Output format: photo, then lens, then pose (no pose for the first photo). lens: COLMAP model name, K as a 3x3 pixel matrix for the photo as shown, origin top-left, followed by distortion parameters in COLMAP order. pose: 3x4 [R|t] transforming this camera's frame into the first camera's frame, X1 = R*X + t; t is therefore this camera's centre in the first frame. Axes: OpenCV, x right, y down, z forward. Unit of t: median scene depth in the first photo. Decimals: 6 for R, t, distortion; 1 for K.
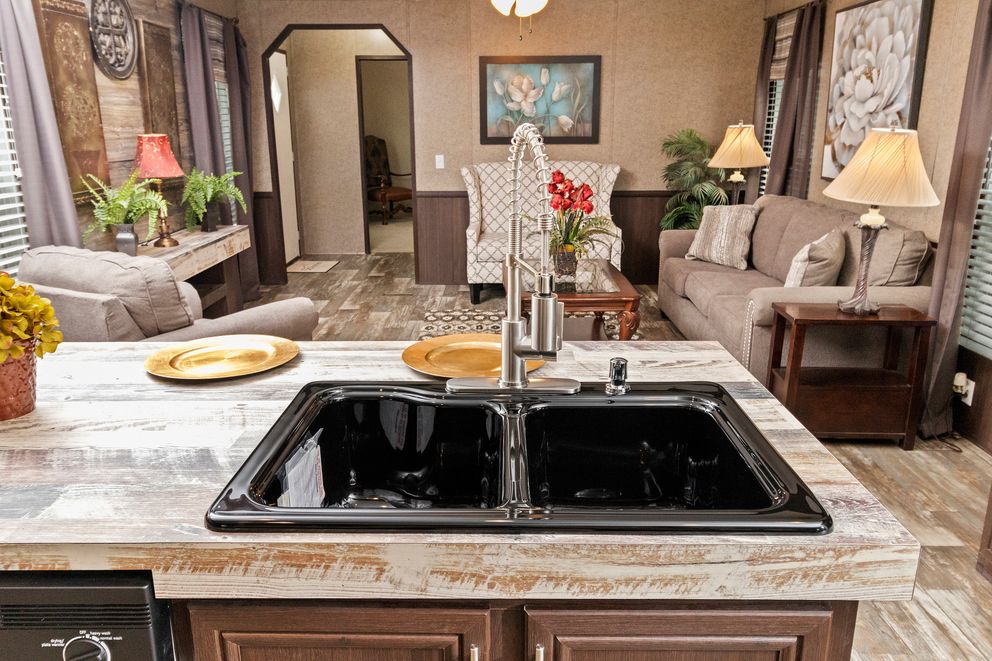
lens RADIAL K [[757.4, 0, 494.6], [0, 757.4, 329.9], [0, 0, 1]] dist [0.010065, -0.011074]
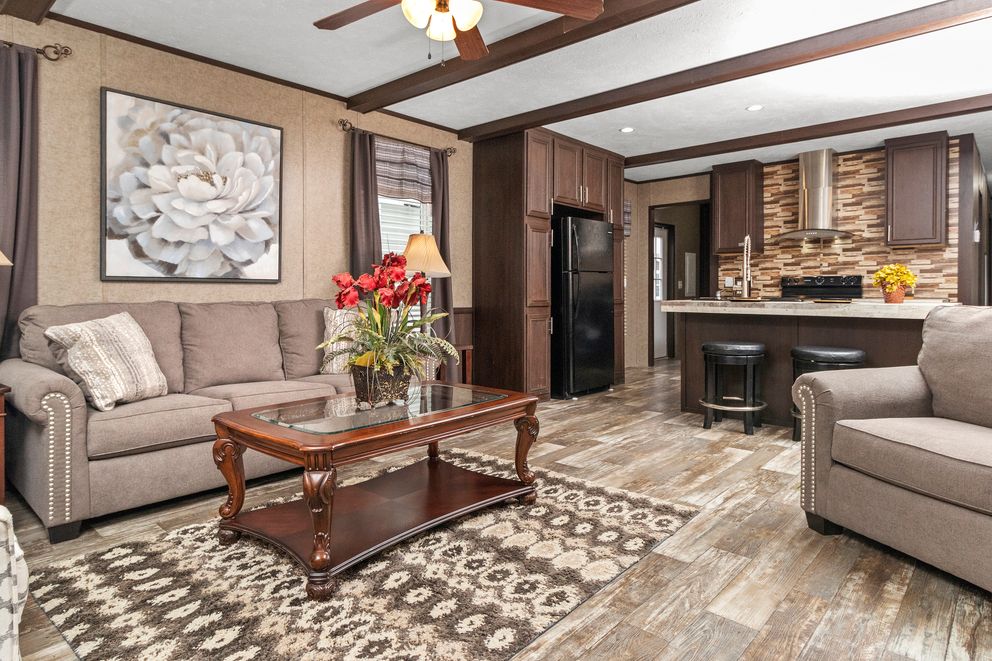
lens RADIAL K [[581.1, 0, 491.6], [0, 581.1, 294.2], [0, 0, 1]] dist [0.005640, 0.001406]
pose [[-0.747148, -0.004551, 0.664642, -0.309999], [0.176417, 0.962751, 0.204909, -0.246168], [-0.640817, 0.270351, -0.718515, 1.226121]]
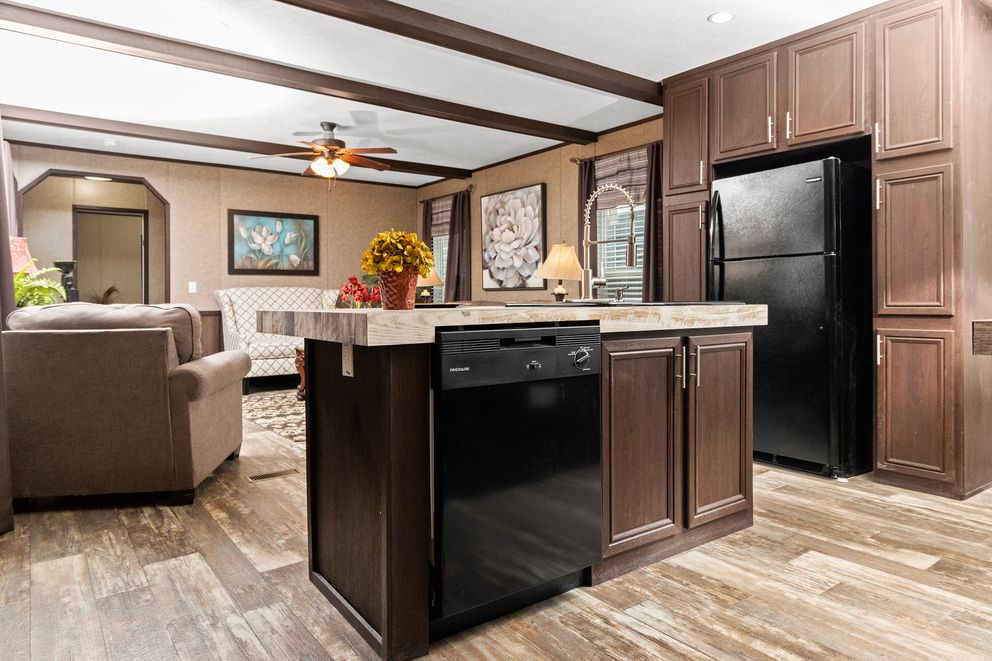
lens RADIAL K [[631.6, 0, 492.1], [0, 631.6, 300.2], [0, 0, 1]] dist [-0.002535, -0.000661]
pose [[0.803677, -0.001733, 0.595064, -0.391954], [0.160857, 0.963400, -0.214444, 0.127836], [-0.572913, 0.268063, 0.774541, -0.084107]]
